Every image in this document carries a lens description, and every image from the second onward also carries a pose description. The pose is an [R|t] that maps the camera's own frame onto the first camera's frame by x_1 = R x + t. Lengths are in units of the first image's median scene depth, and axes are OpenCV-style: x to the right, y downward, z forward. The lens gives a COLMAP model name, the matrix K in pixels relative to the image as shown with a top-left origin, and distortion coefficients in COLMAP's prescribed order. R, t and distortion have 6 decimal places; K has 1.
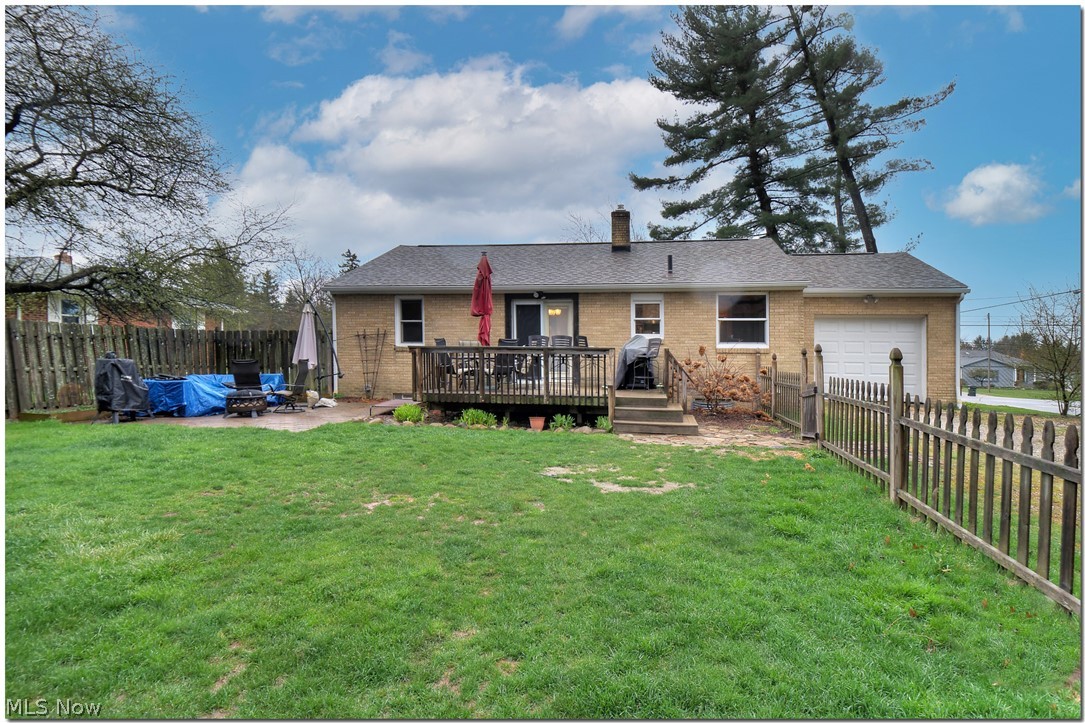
lens RADIAL K [[593.8, 0, 542.5], [0, 593.8, 361.5], [0, 0, 1]] dist [-0.000946, -0.000009]
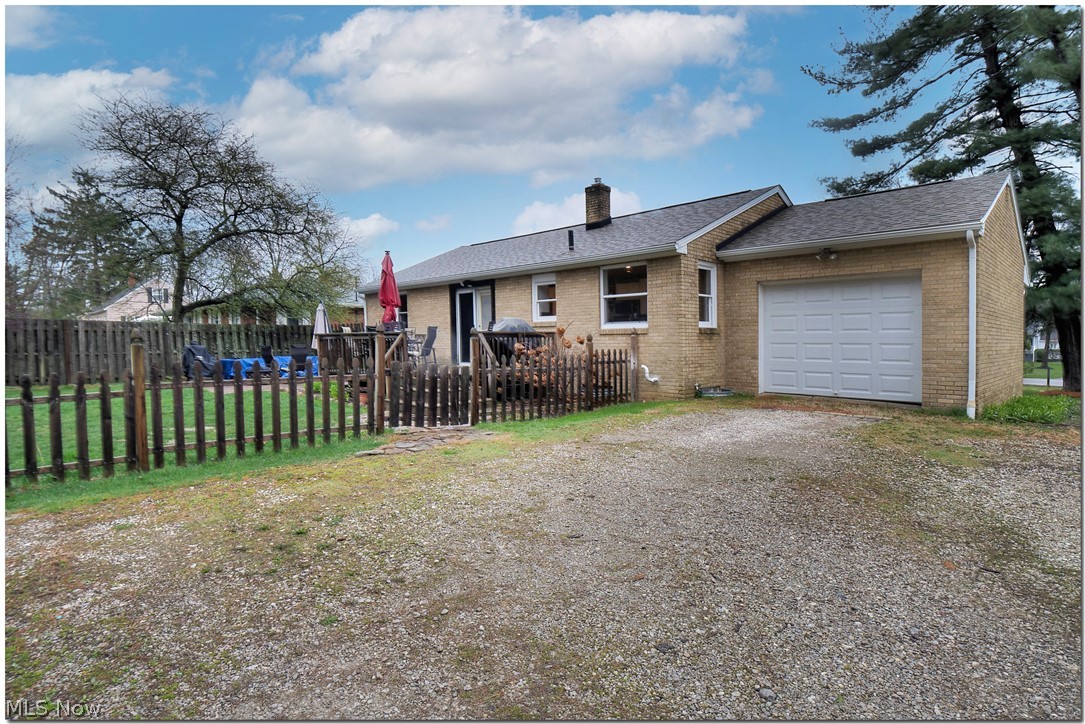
lens RADIAL K [[593.8, 0, 542.5], [0, 593.8, 362.0], [0, 0, 1]] dist [-0.000946, -0.000009]
pose [[0.785978, 0.009700, -0.618179, 0.762226], [0.003148, 0.999801, 0.019690, 0.008668], [0.618247, -0.017422, 0.785791, 0.241697]]
